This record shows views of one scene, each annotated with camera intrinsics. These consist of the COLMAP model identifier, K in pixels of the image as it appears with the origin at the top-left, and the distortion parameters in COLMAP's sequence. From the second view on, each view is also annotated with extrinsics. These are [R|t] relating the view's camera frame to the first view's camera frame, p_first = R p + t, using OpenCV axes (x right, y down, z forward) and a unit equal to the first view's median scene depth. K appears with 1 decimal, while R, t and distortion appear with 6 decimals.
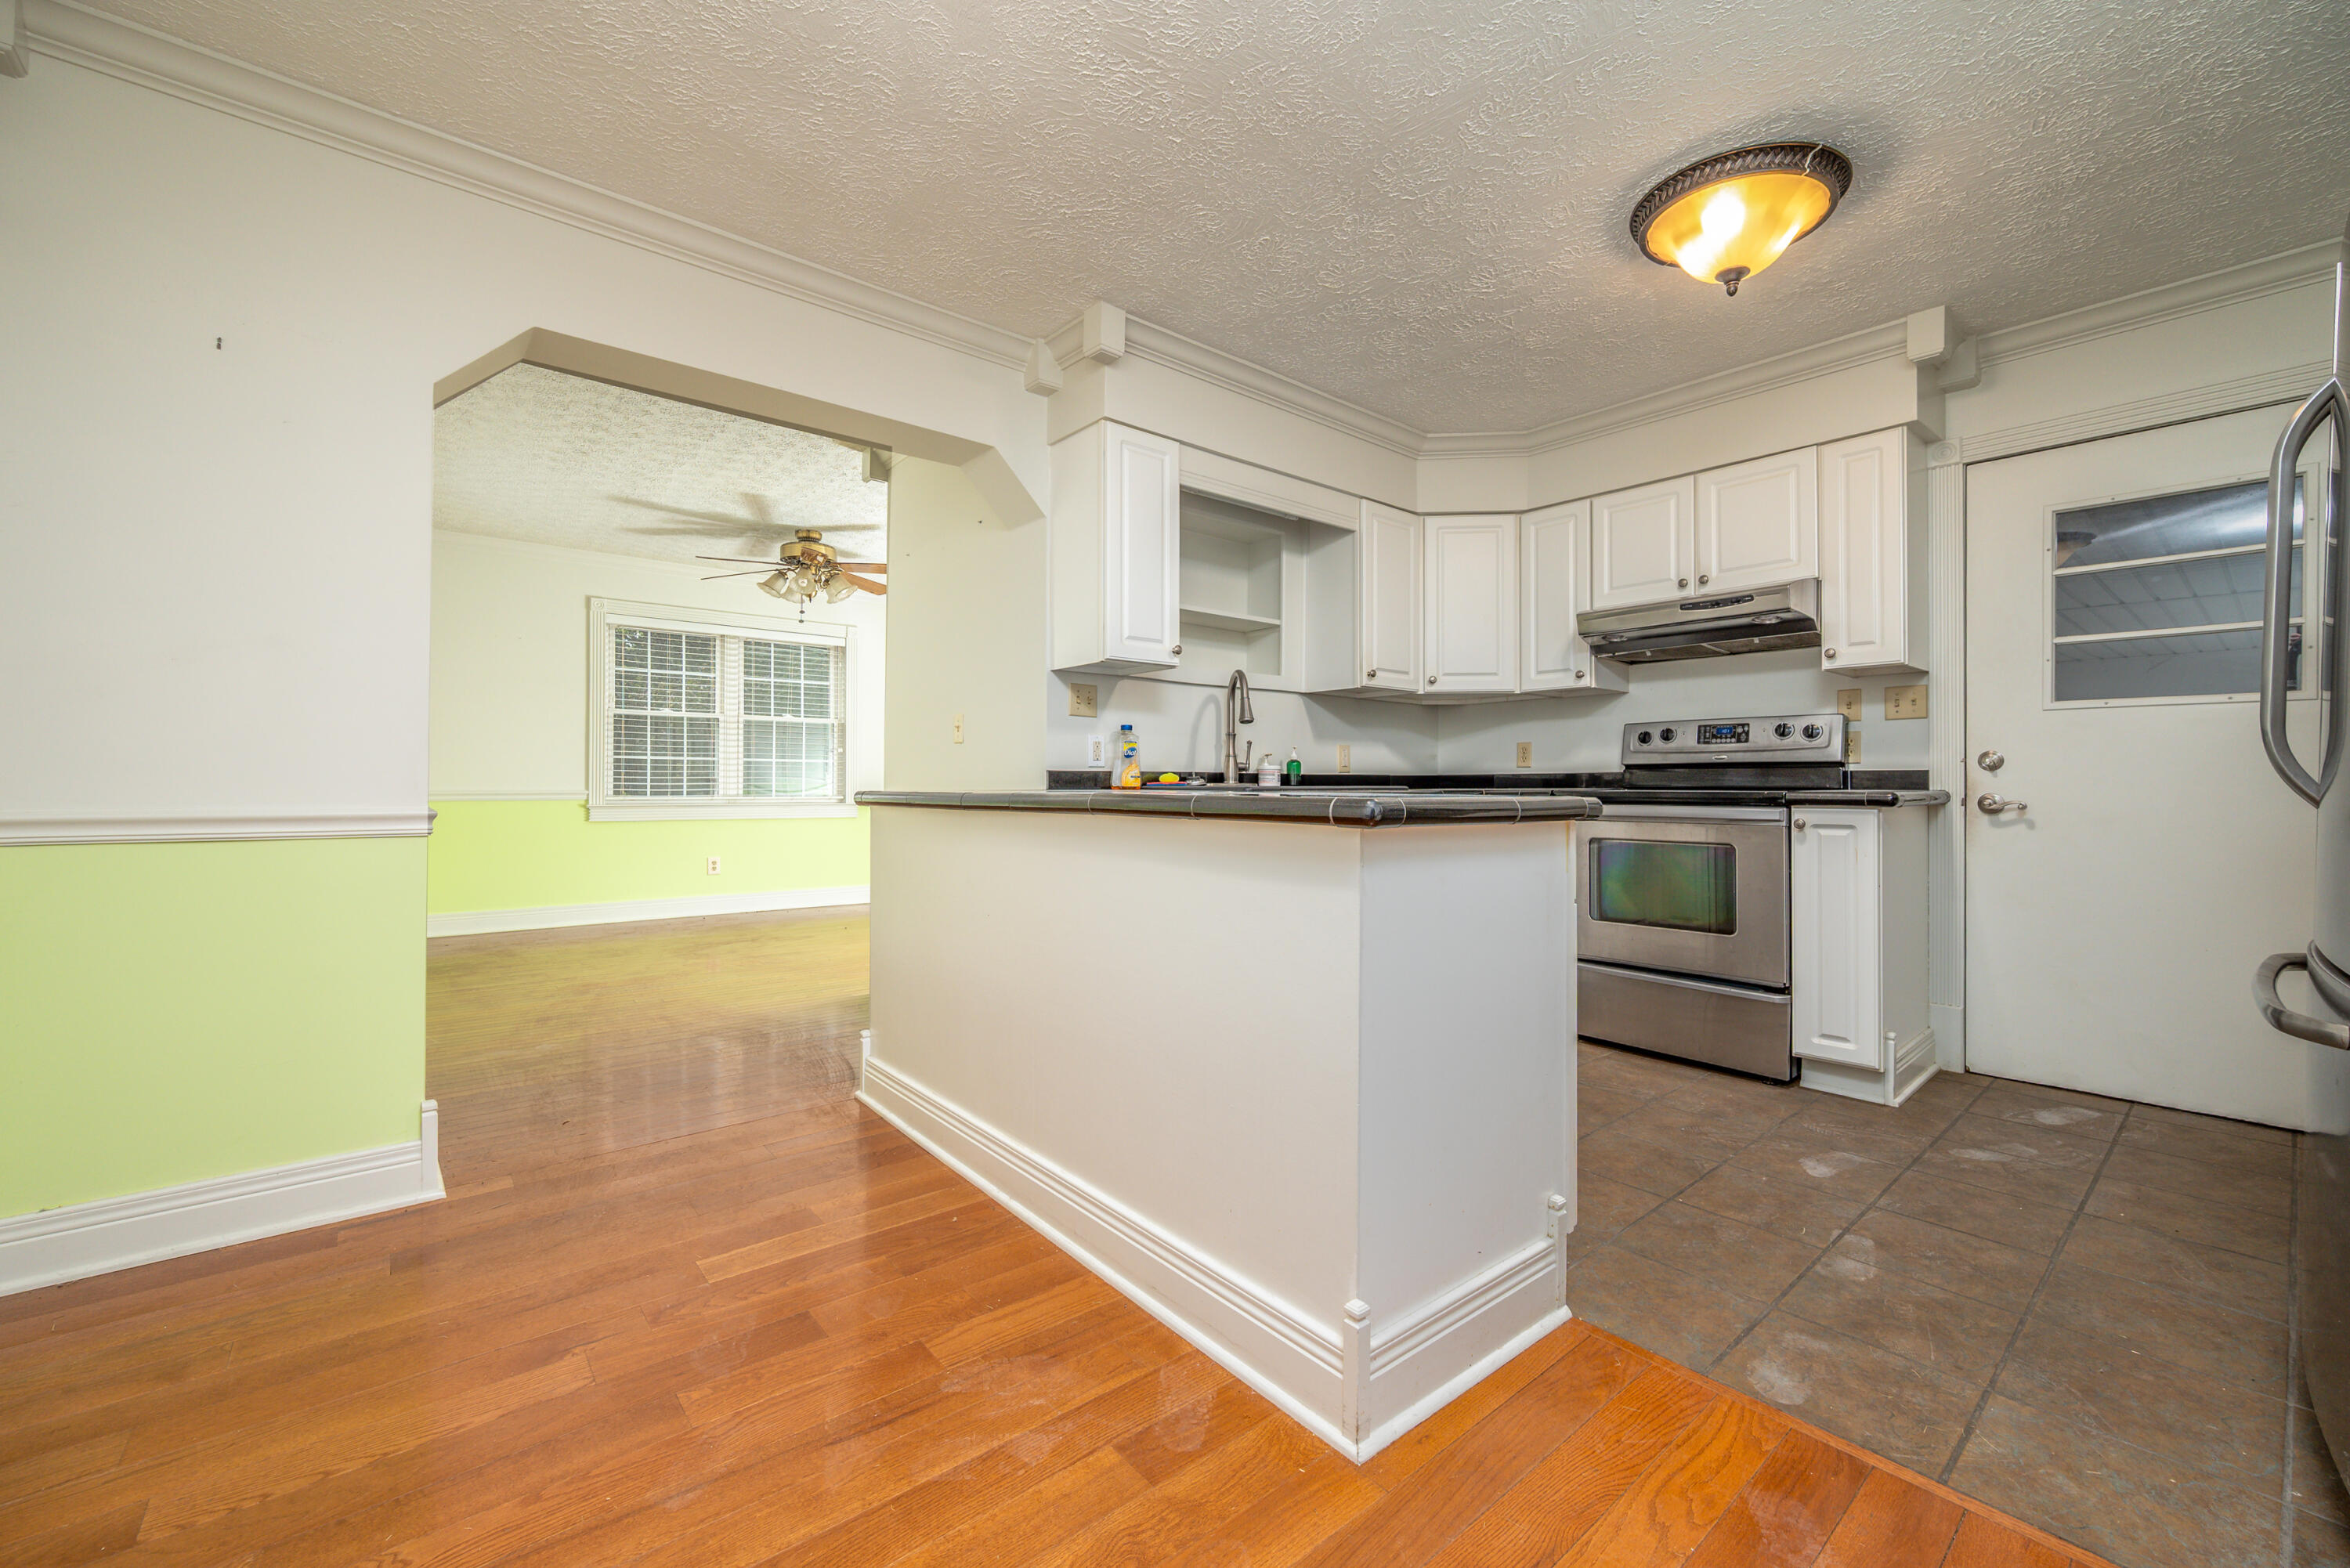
lens RADIAL K [[933.0, 0, 1175.0], [0, 933.0, 784.0], [0, 0, 1]] dist [-0.000886, -0.000053]
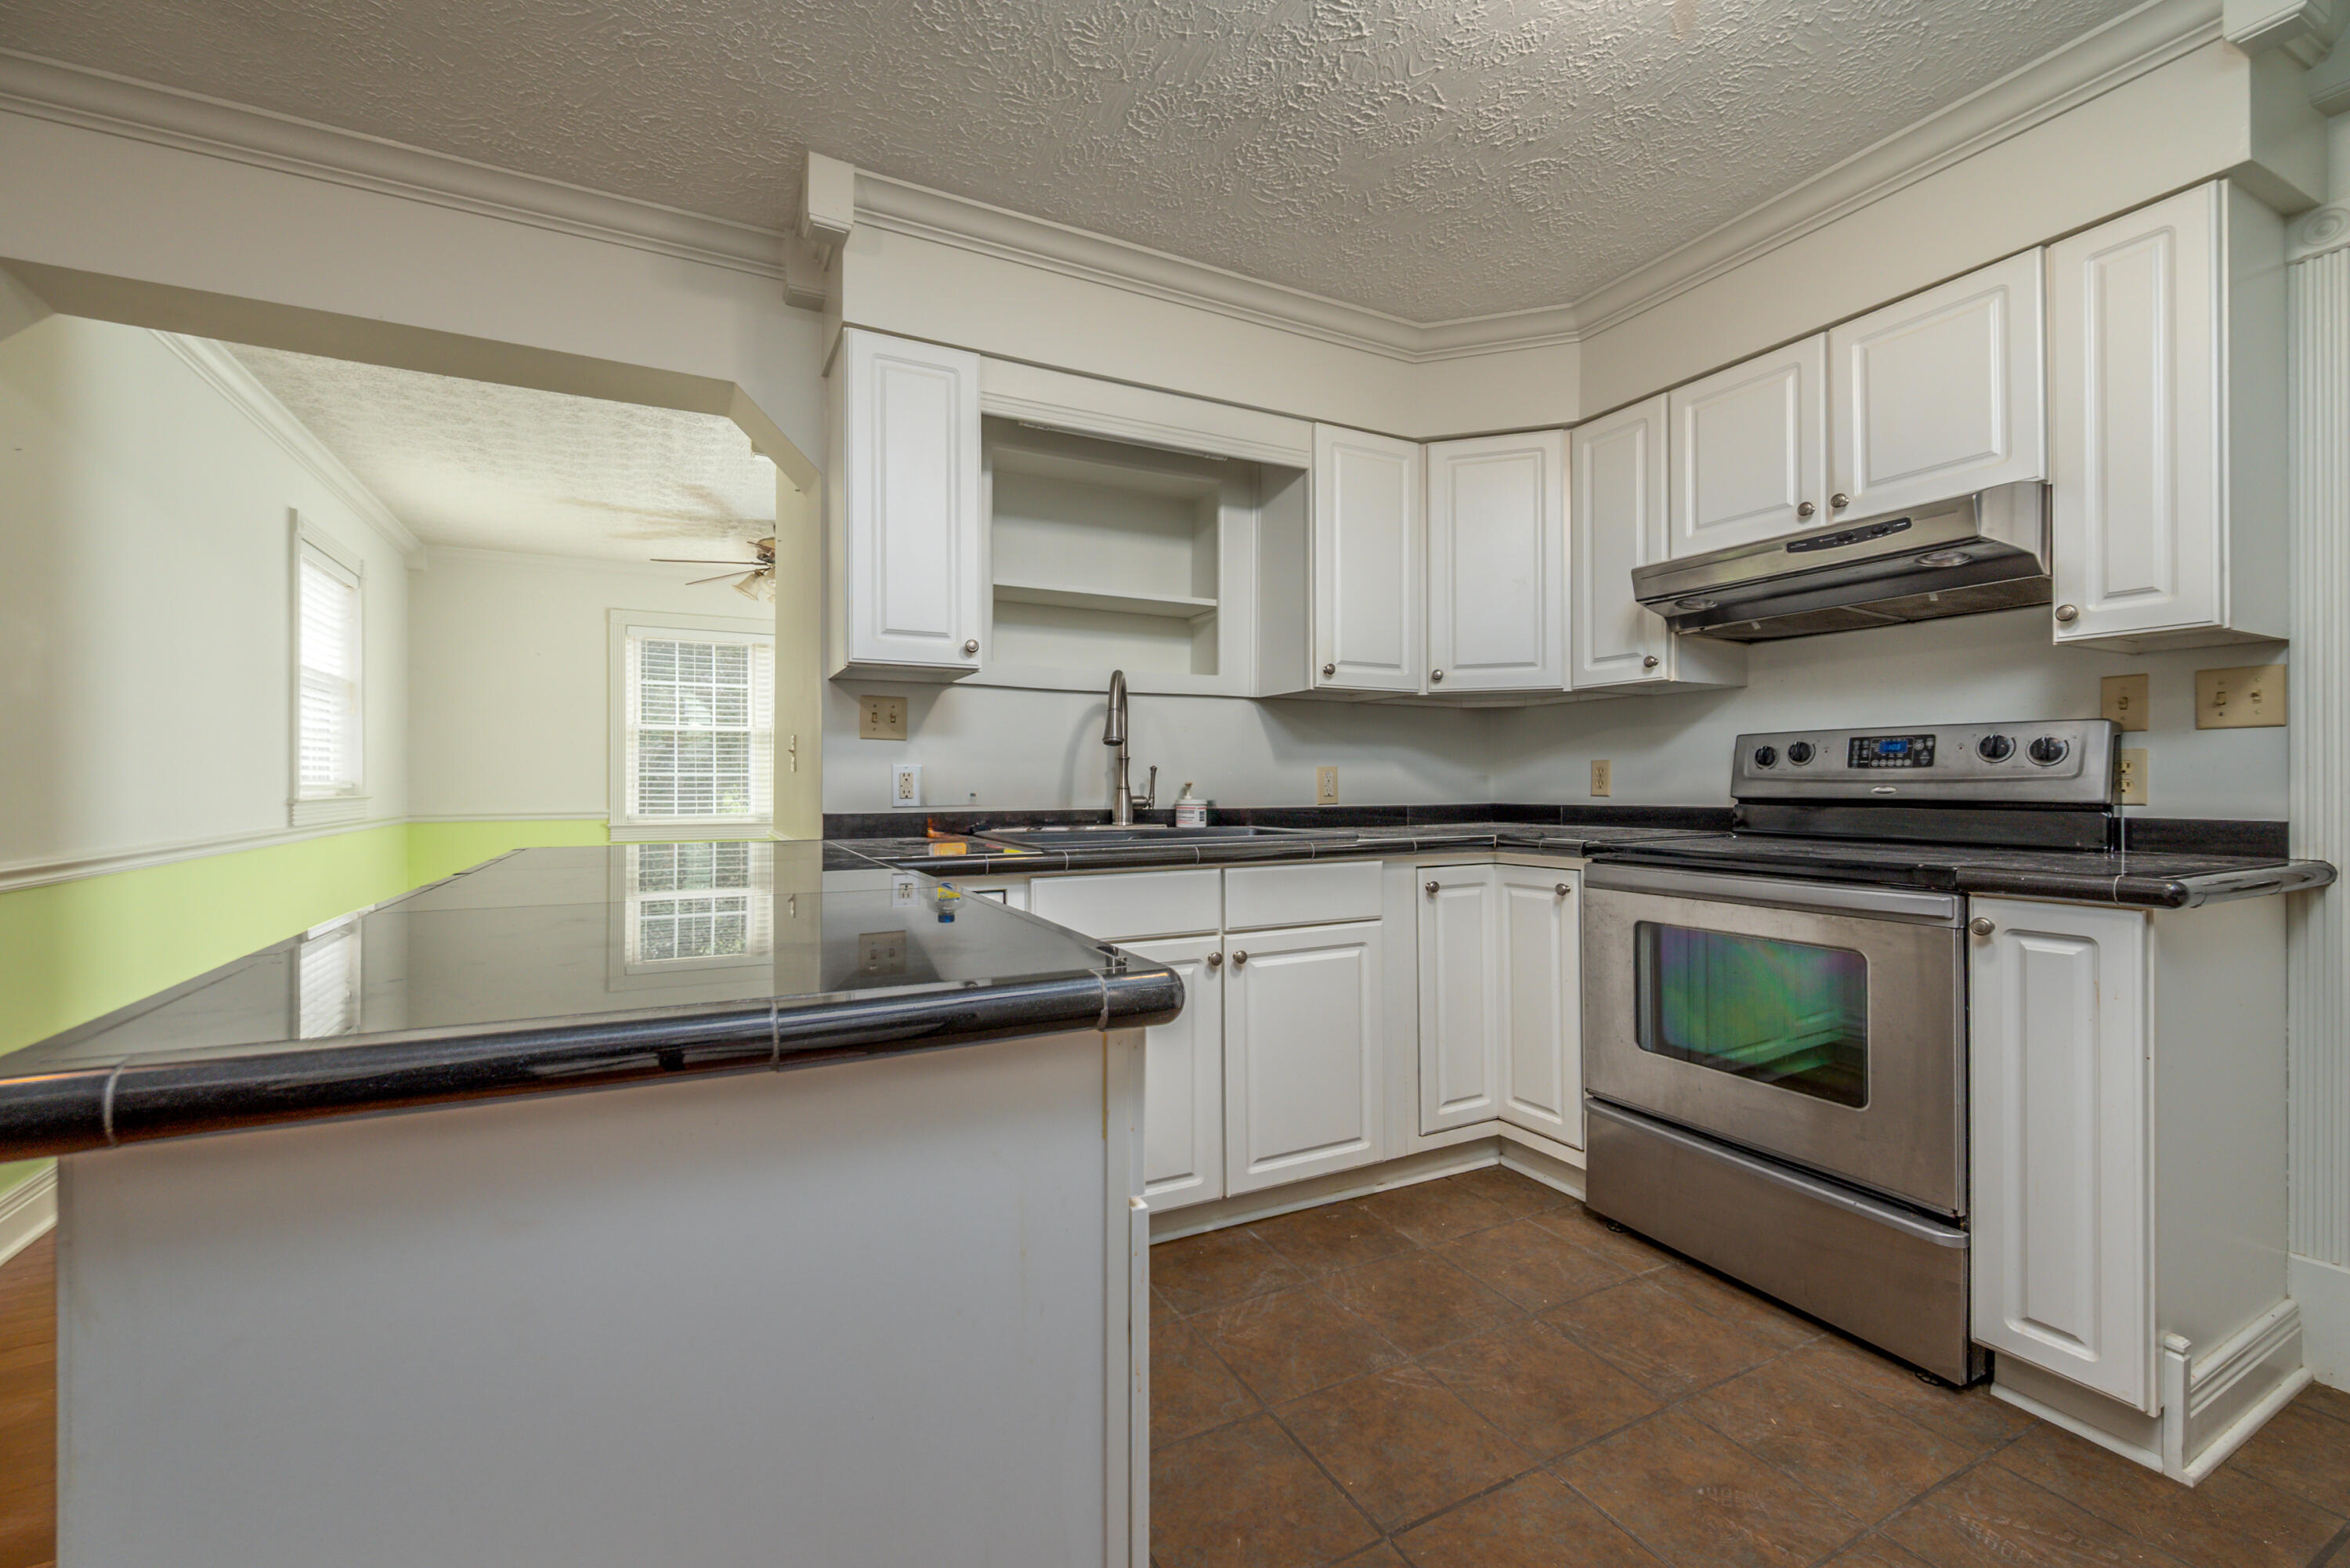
lens RADIAL K [[950.2, 0, 1178.5], [0, 950.2, 785.5], [0, 0, 1]] dist [-0.001605, 0.000011]
pose [[0.974364, -0.000244, -0.224979, 0.286926], [0.001339, 0.999988, 0.004711, -0.037500], [0.224975, -0.004892, 0.974352, 0.300603]]
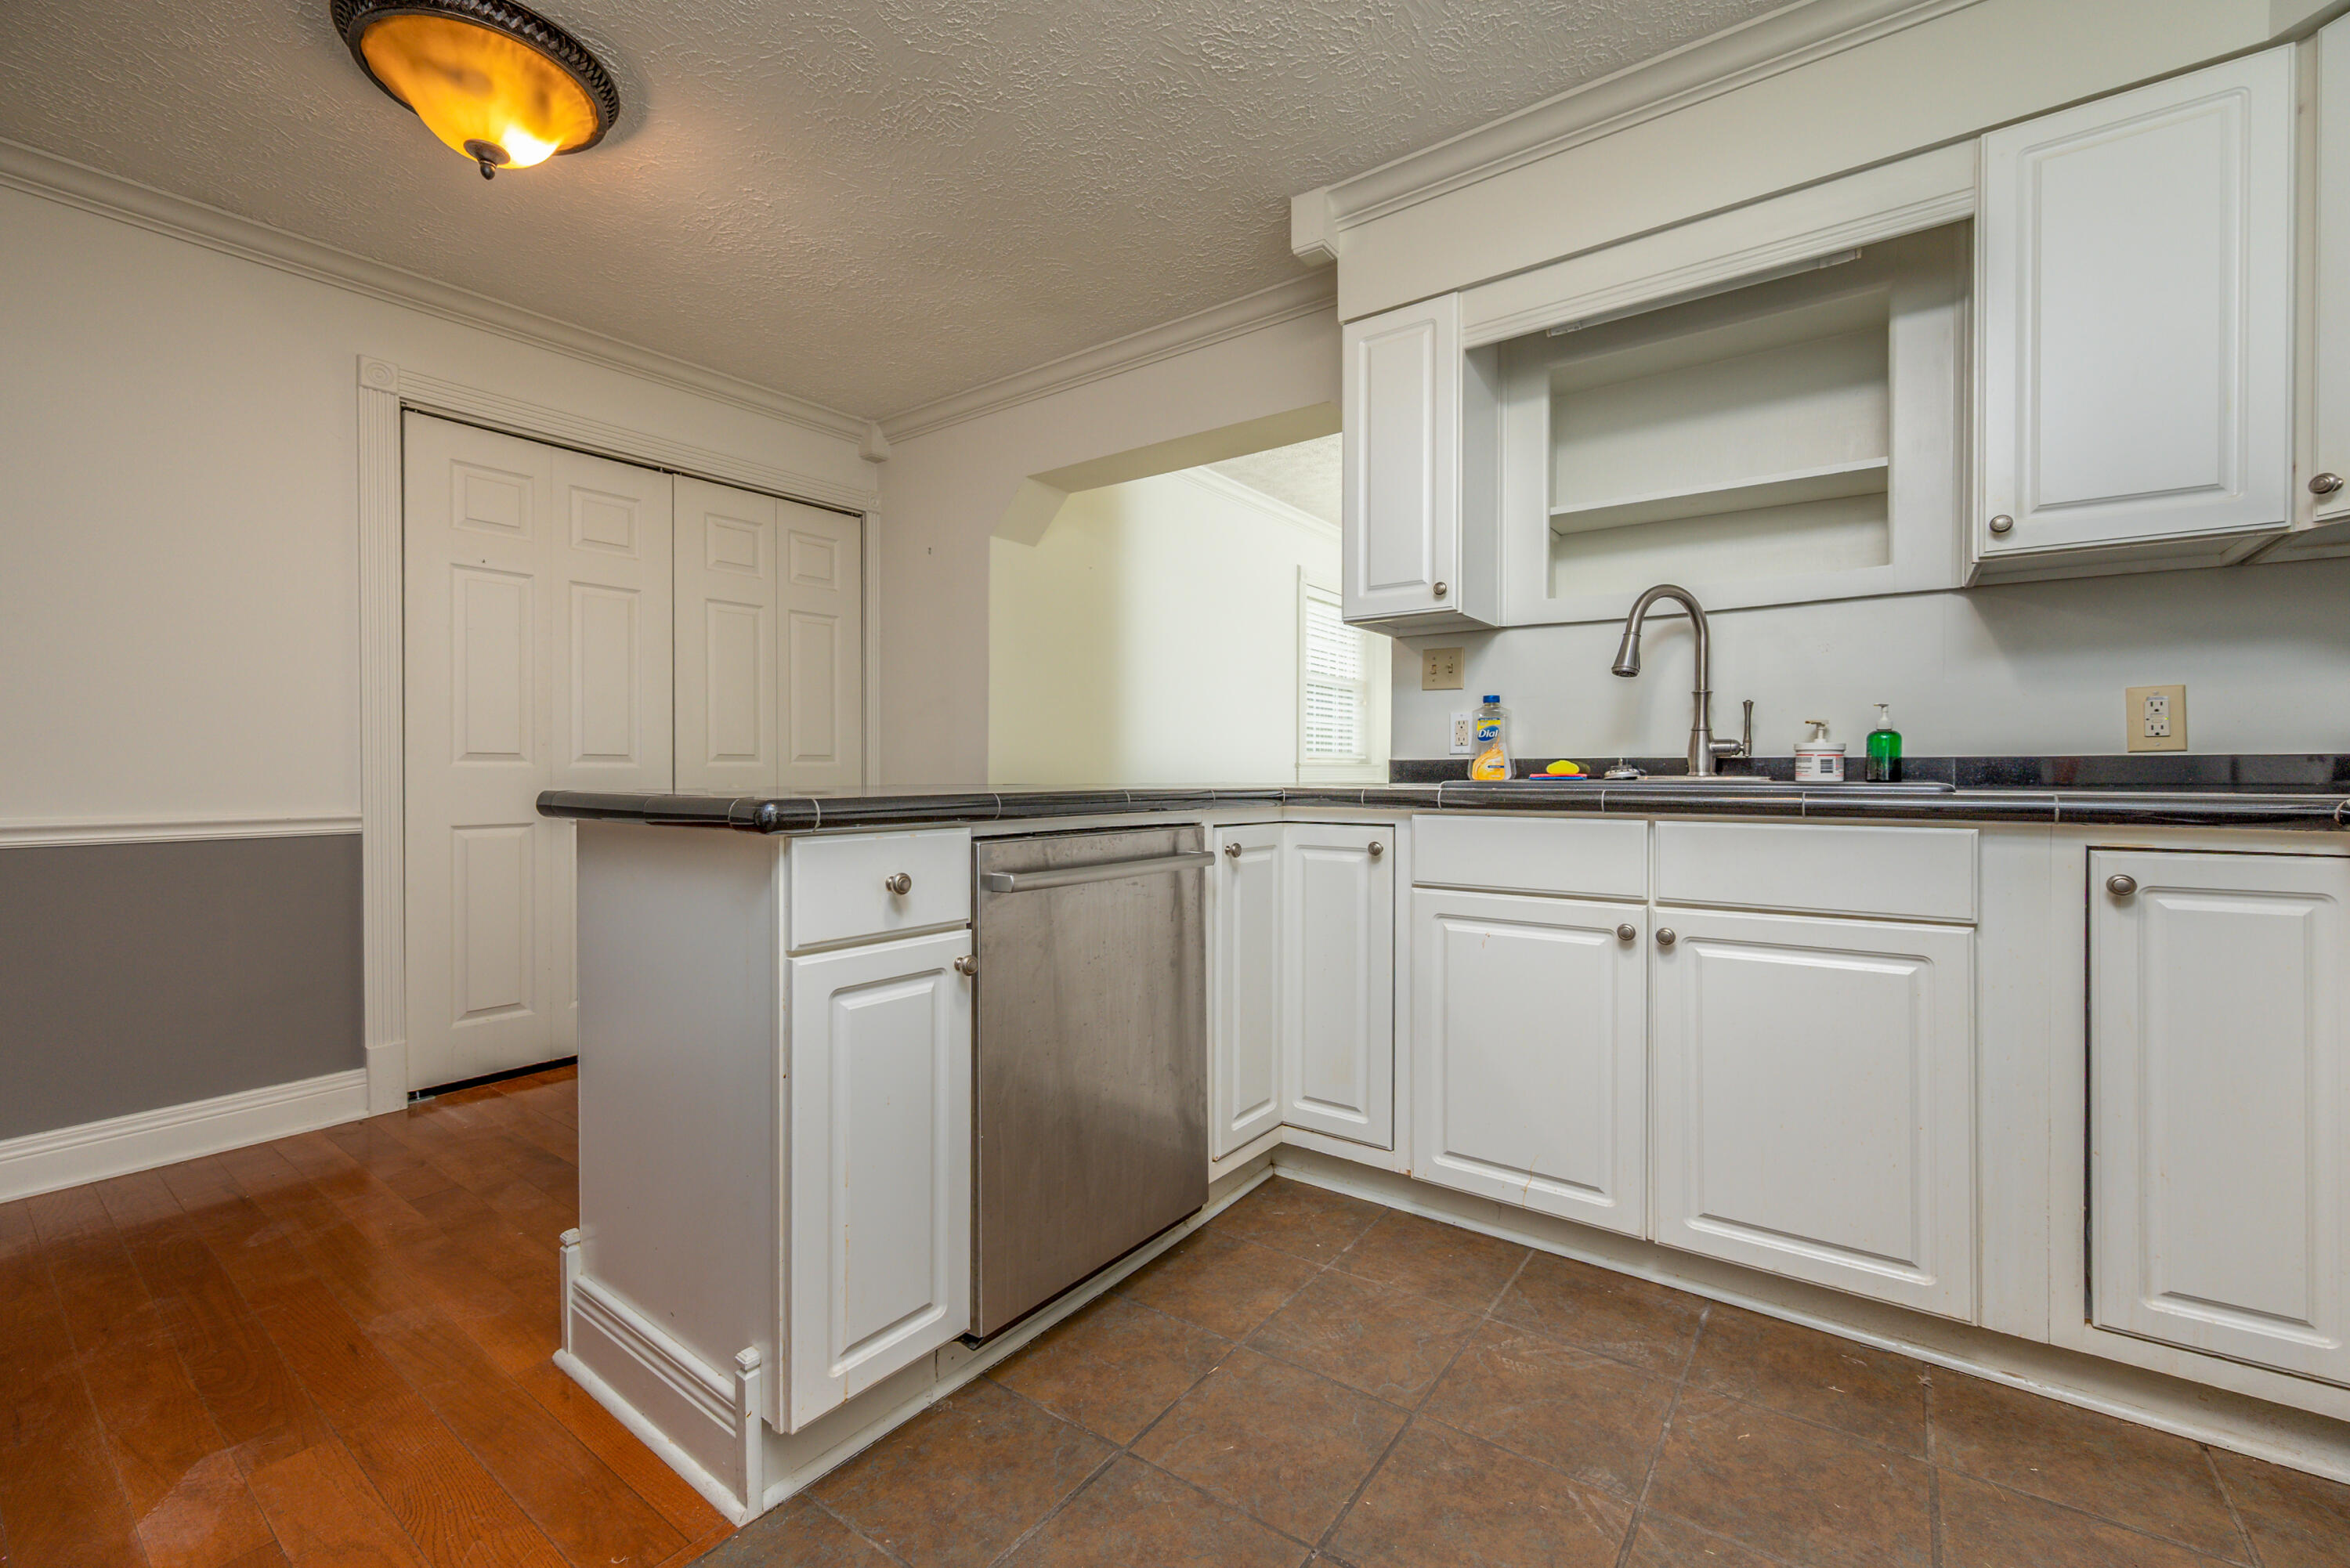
lens RADIAL K [[976.0, 0, 1211.6], [0, 976.0, 778.6], [0, 0, 1]] dist [-0.000187, 0.000004]
pose [[0.252666, 0.006971, -0.967529, 0.613167], [0.001544, 0.999970, 0.007608, -0.004569], [0.967552, -0.003417, 0.252647, 0.579068]]
